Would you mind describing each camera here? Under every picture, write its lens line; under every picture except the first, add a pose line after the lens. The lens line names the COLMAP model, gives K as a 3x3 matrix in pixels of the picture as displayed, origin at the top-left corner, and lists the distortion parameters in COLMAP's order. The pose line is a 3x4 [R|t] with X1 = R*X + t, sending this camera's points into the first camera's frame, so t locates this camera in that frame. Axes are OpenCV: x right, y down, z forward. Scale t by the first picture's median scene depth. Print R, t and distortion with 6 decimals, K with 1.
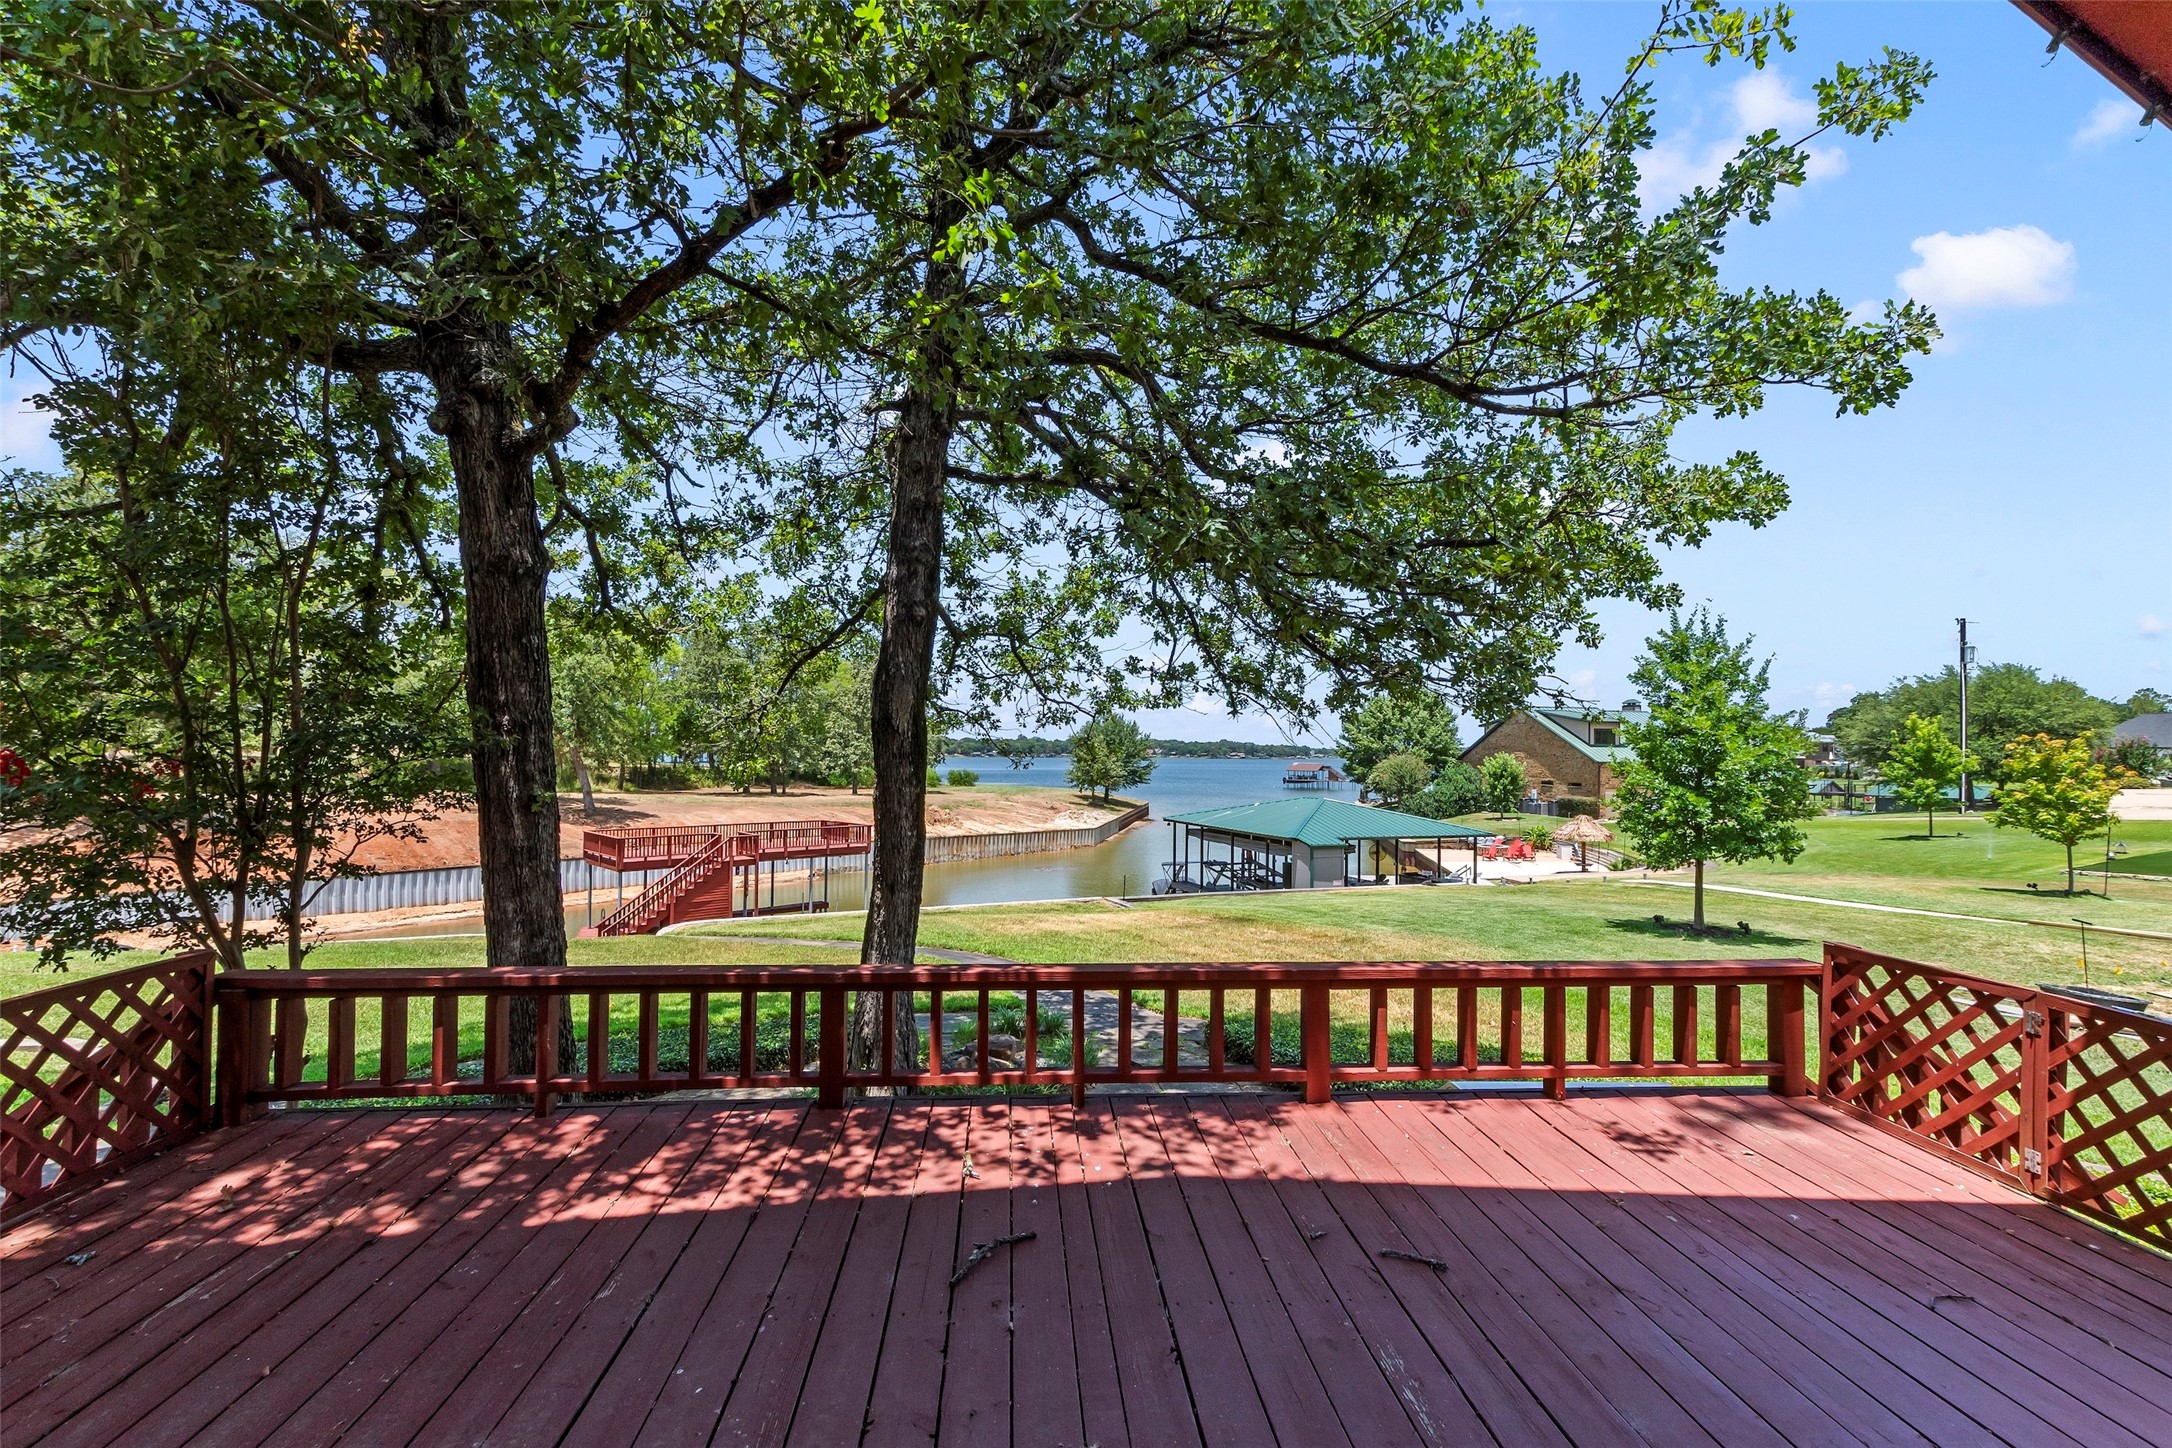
lens RADIAL K [[1095.4, 0, 1099.6], [0, 1095.4, 726.1], [0, 0, 1]] dist [0.012295, -0.003449]
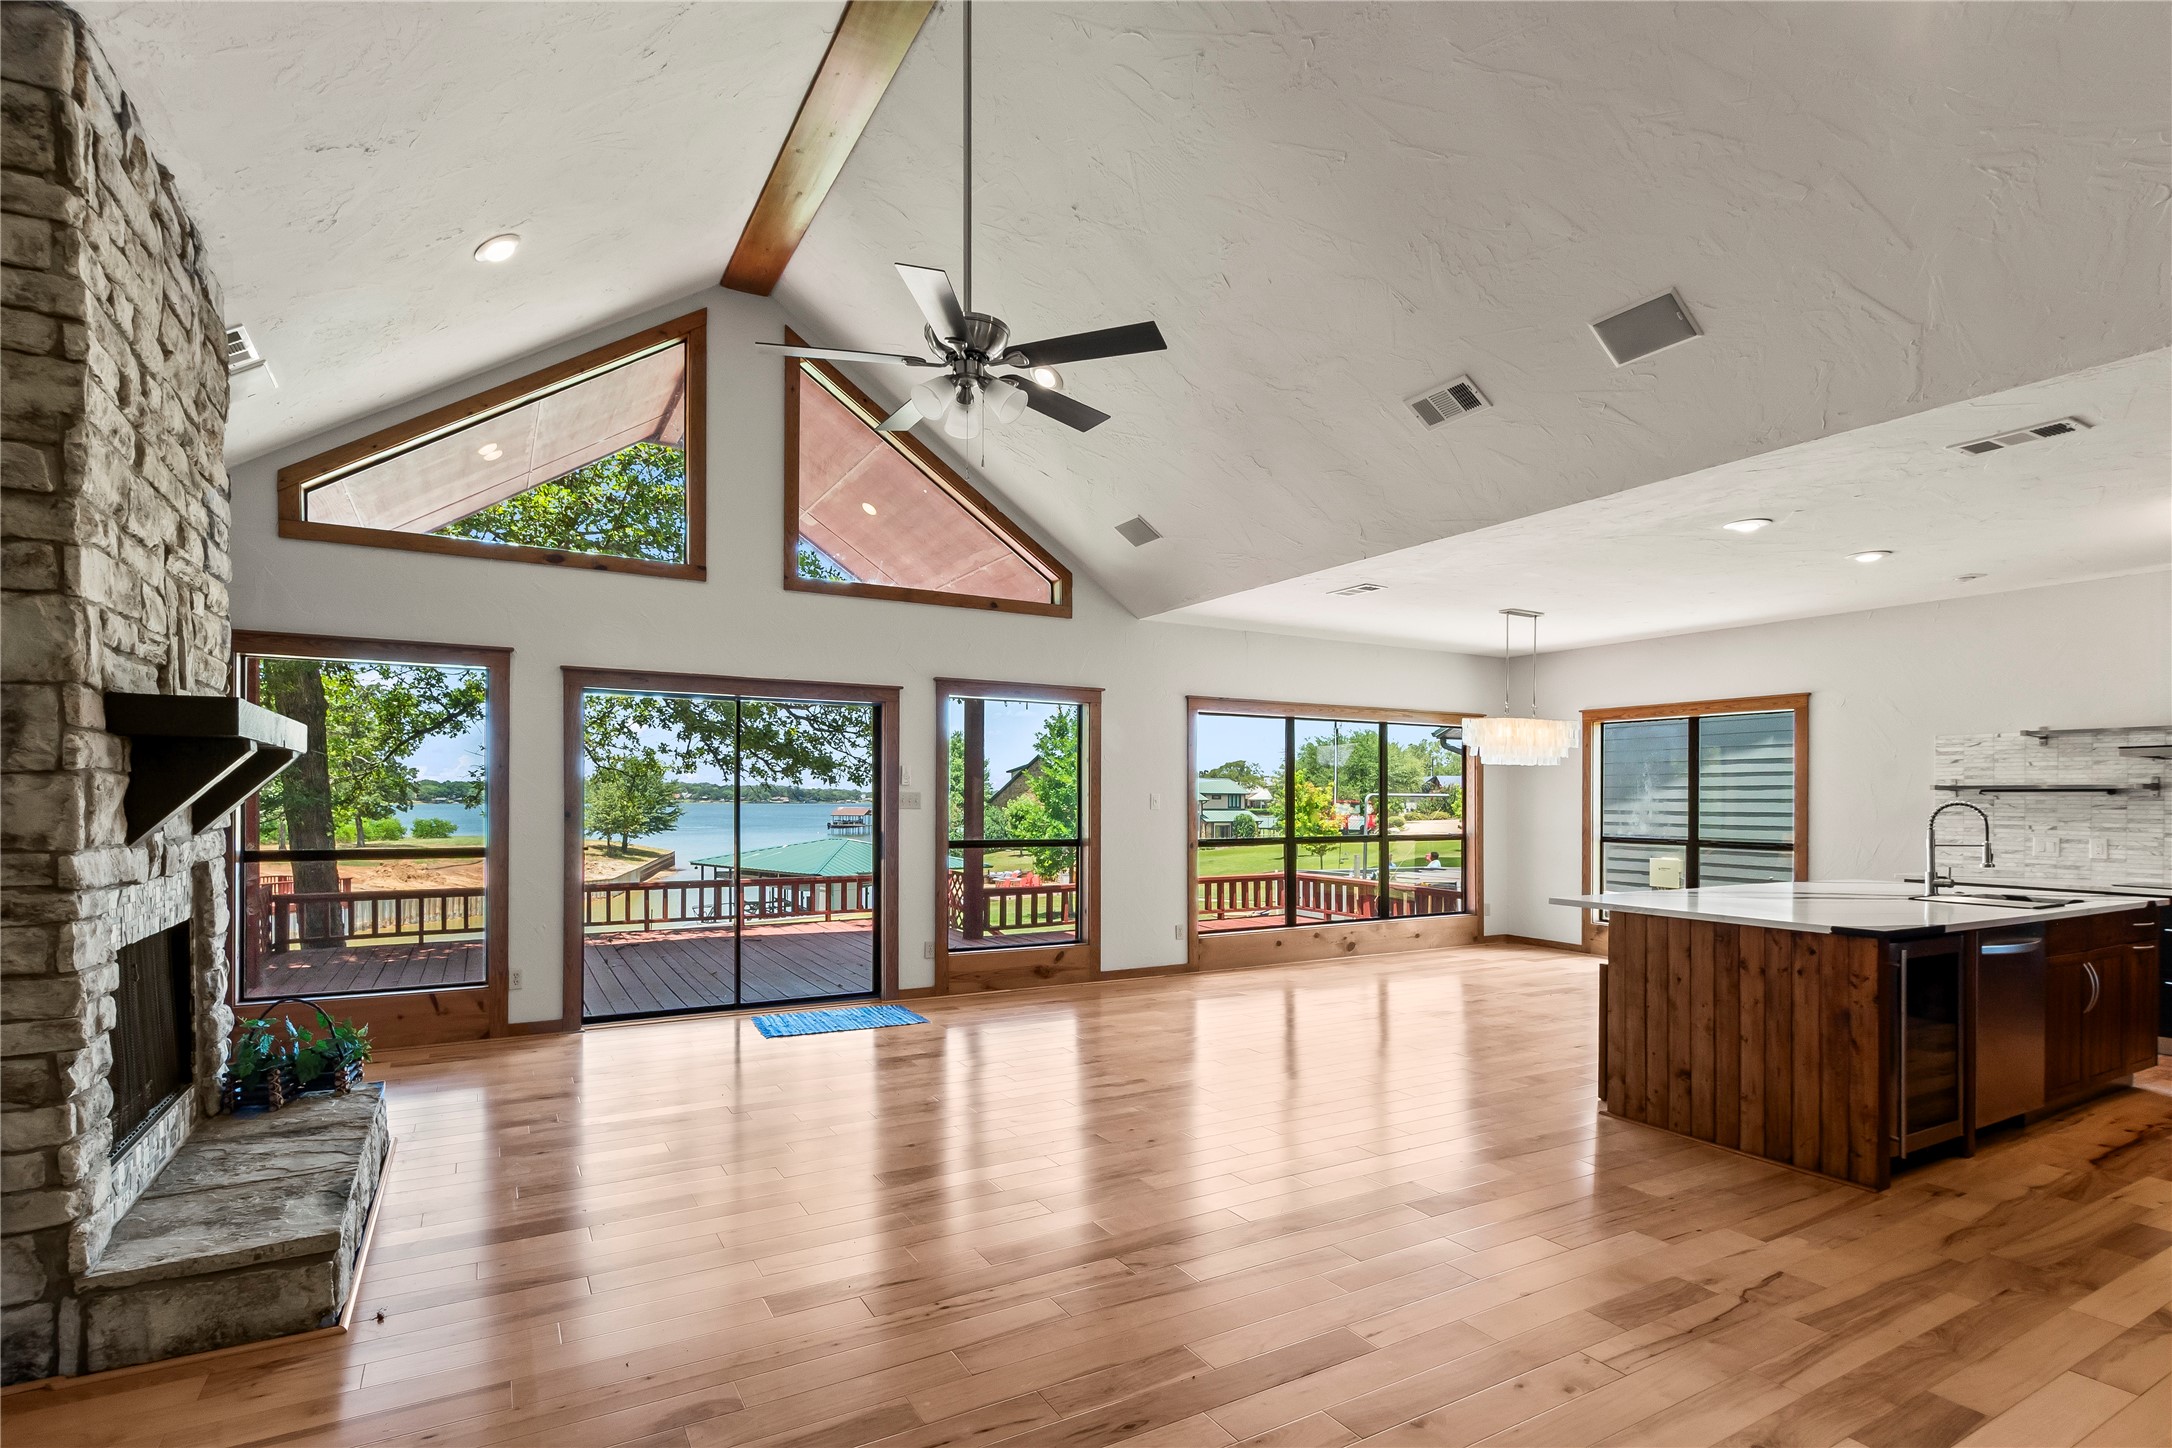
lens RADIAL K [[1131.1, 0, 1179.1], [0, 1131.1, 800.1], [0, 0, 1]] dist [0.005595, 0.000172]
pose [[0.894400, -0.007818, 0.447200, -0.019085], [-0.004874, 0.999617, 0.027224, -0.014837], [-0.447242, -0.026529, 0.894019, -0.439195]]
